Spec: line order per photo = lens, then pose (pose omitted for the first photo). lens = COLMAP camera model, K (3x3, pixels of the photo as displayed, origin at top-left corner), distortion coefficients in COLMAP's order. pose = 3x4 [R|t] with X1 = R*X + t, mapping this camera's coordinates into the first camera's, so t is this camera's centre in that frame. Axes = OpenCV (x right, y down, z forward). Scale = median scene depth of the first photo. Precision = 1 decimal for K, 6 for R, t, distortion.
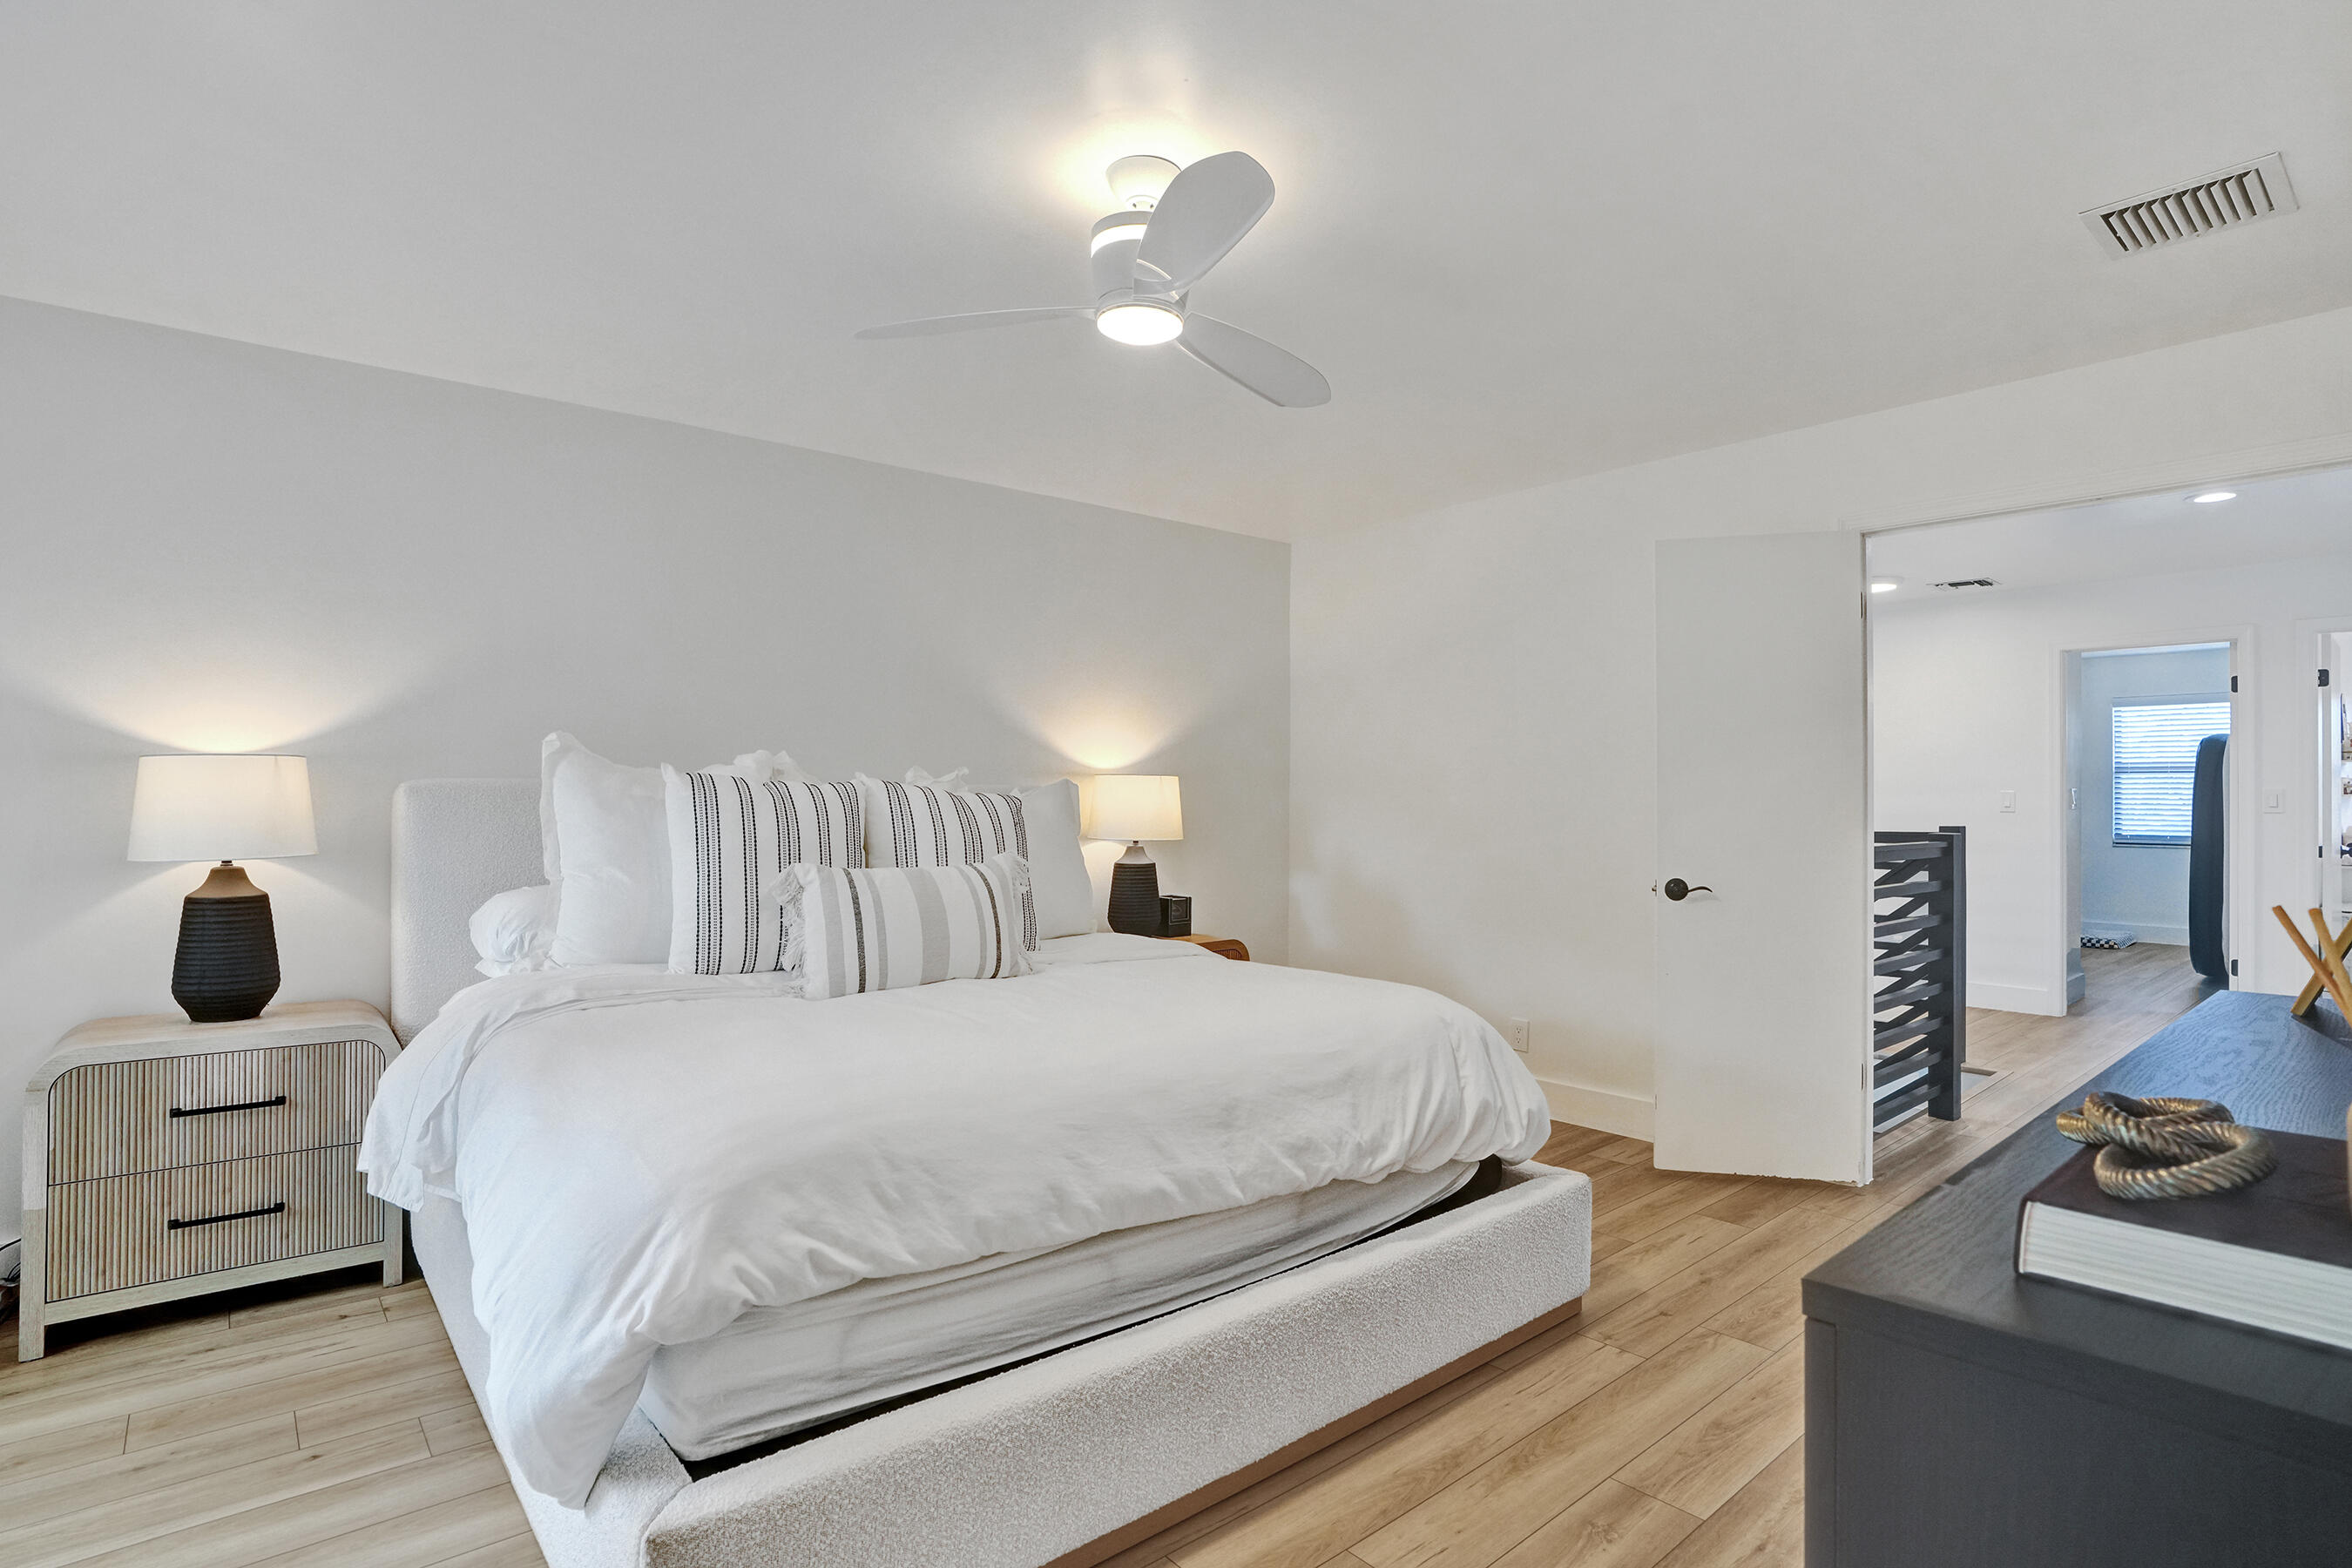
lens RADIAL K [[1121.7, 0, 1170.9], [0, 1121.7, 776.0], [0, 0, 1]] dist [-0.035699, 0.007937]
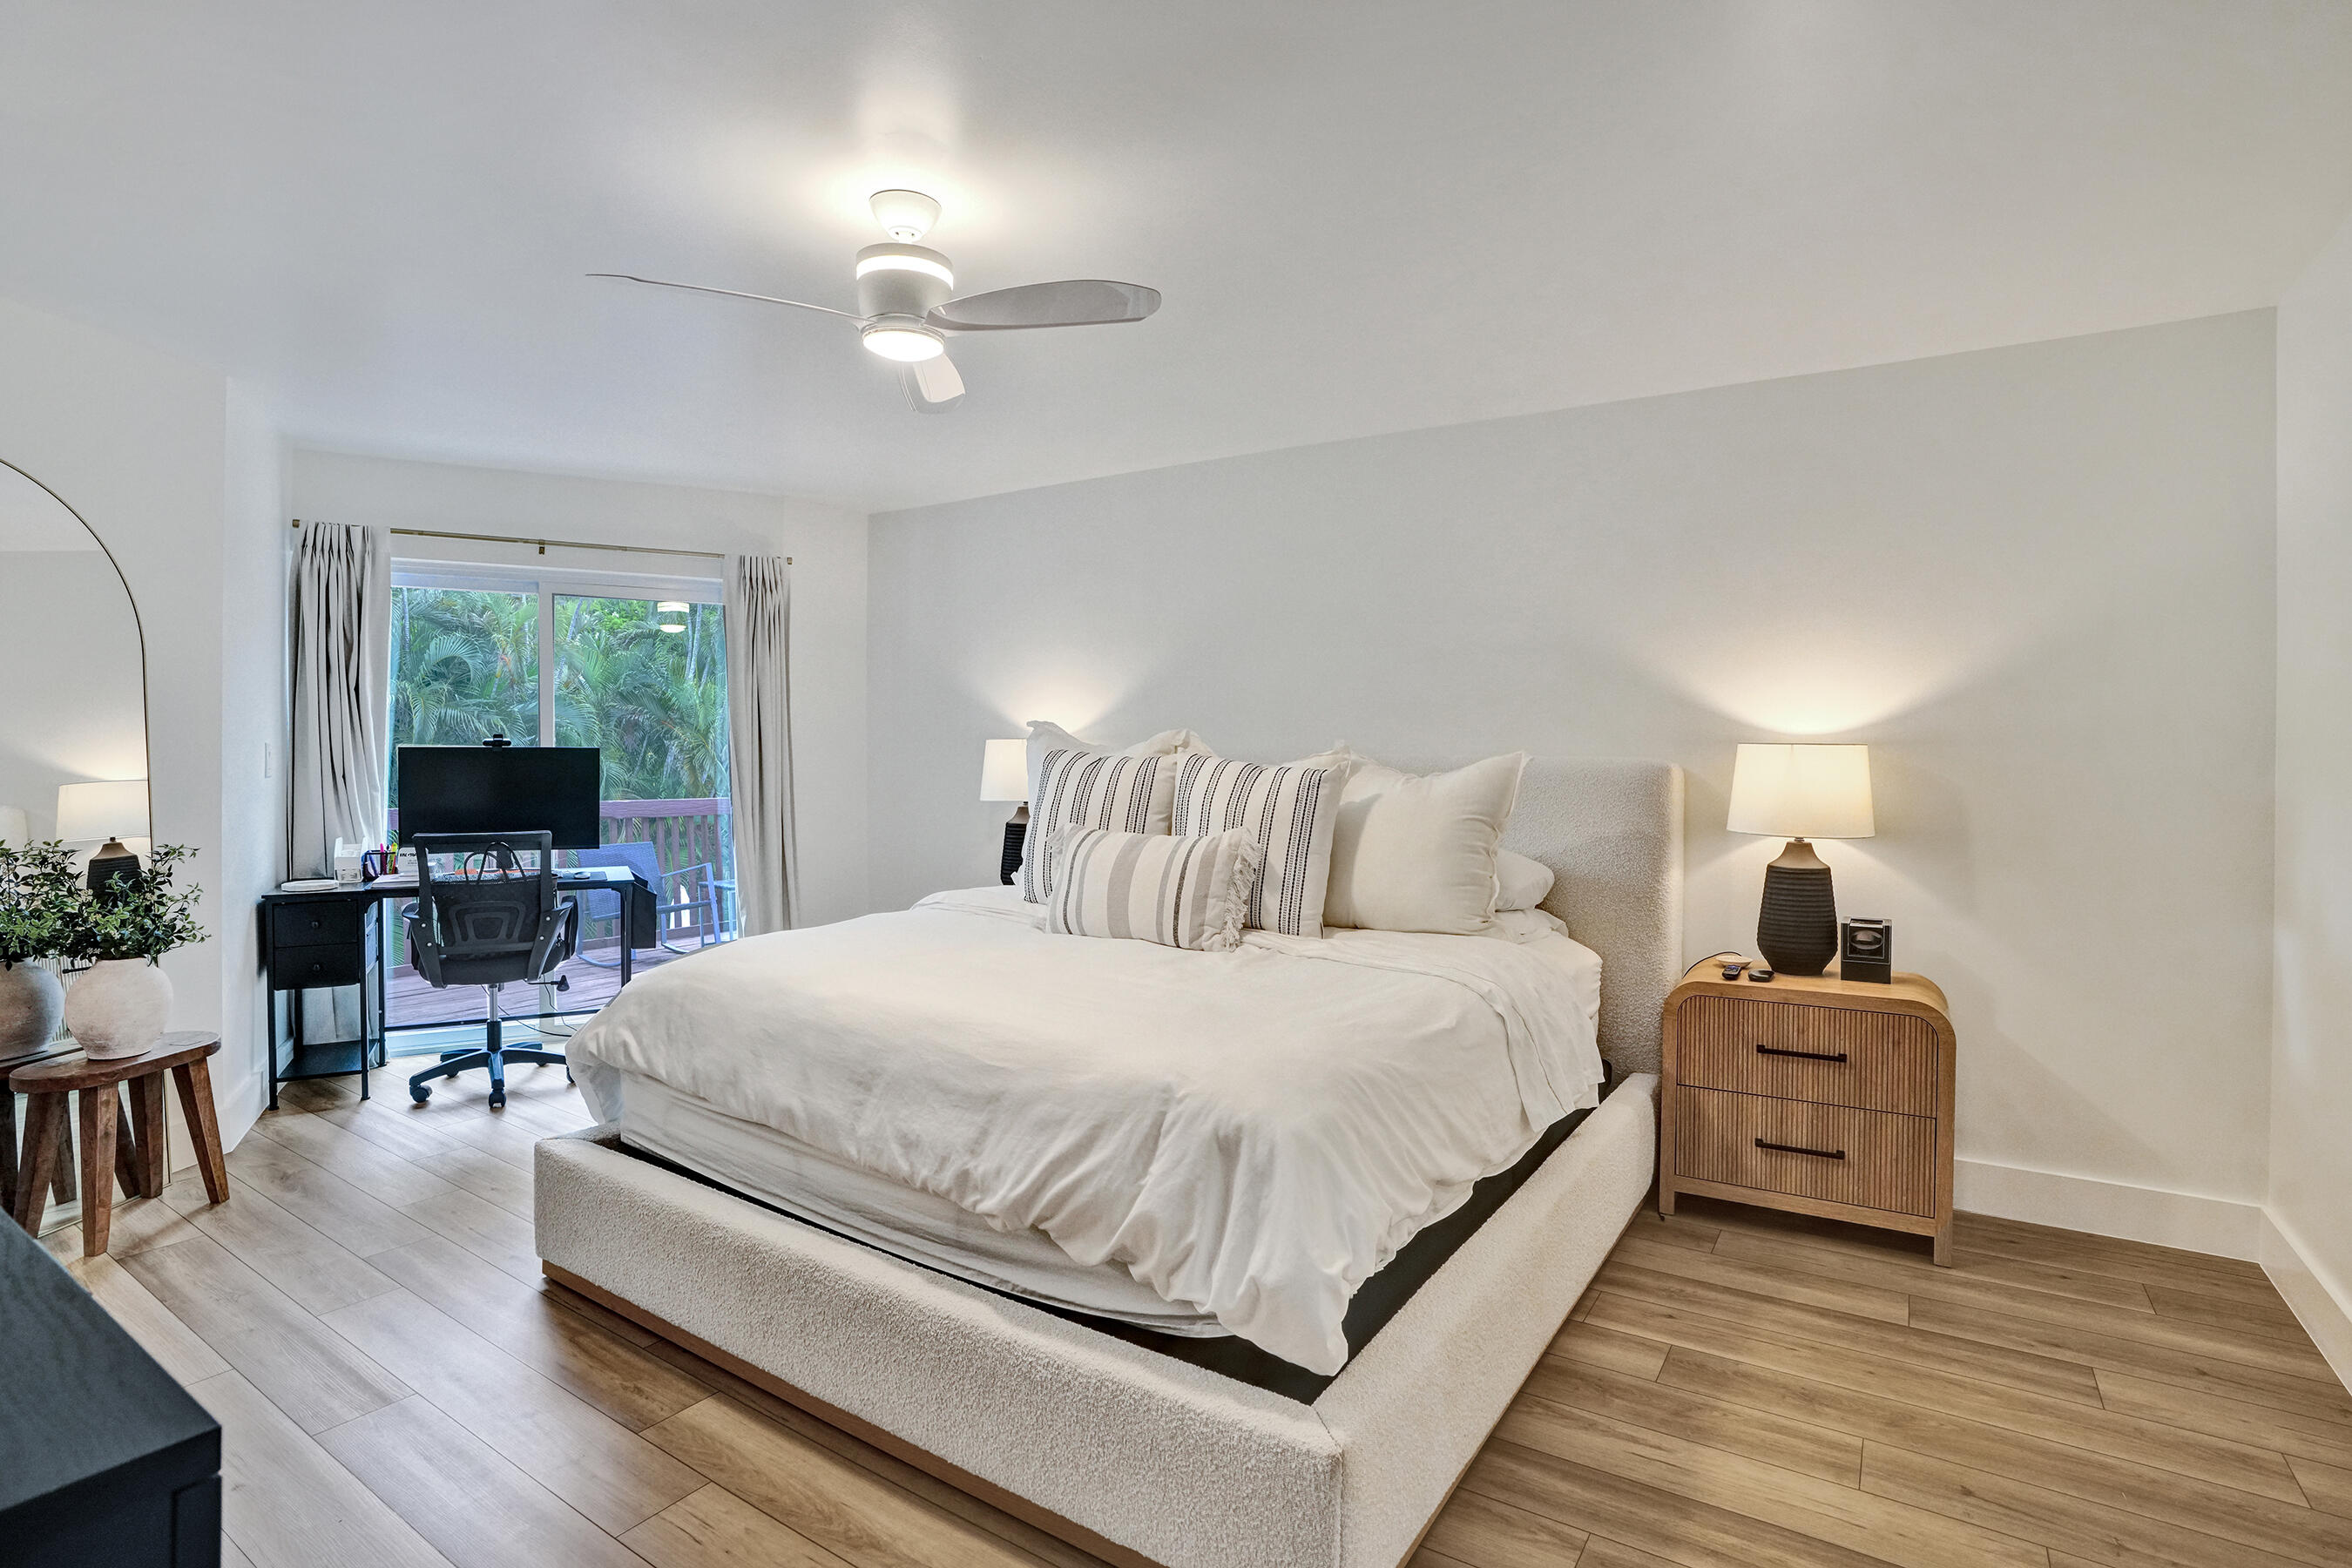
lens RADIAL K [[1121.7, 0, 1174.6], [0, 1121.7, 774.2], [0, 0, 1]] dist [-0.035699, 0.007937]
pose [[0.316173, 0.012450, -0.948620, 0.441786], [-0.002464, 0.999921, 0.012302, 0.003096], [0.948698, -0.001552, 0.316179, 0.371559]]
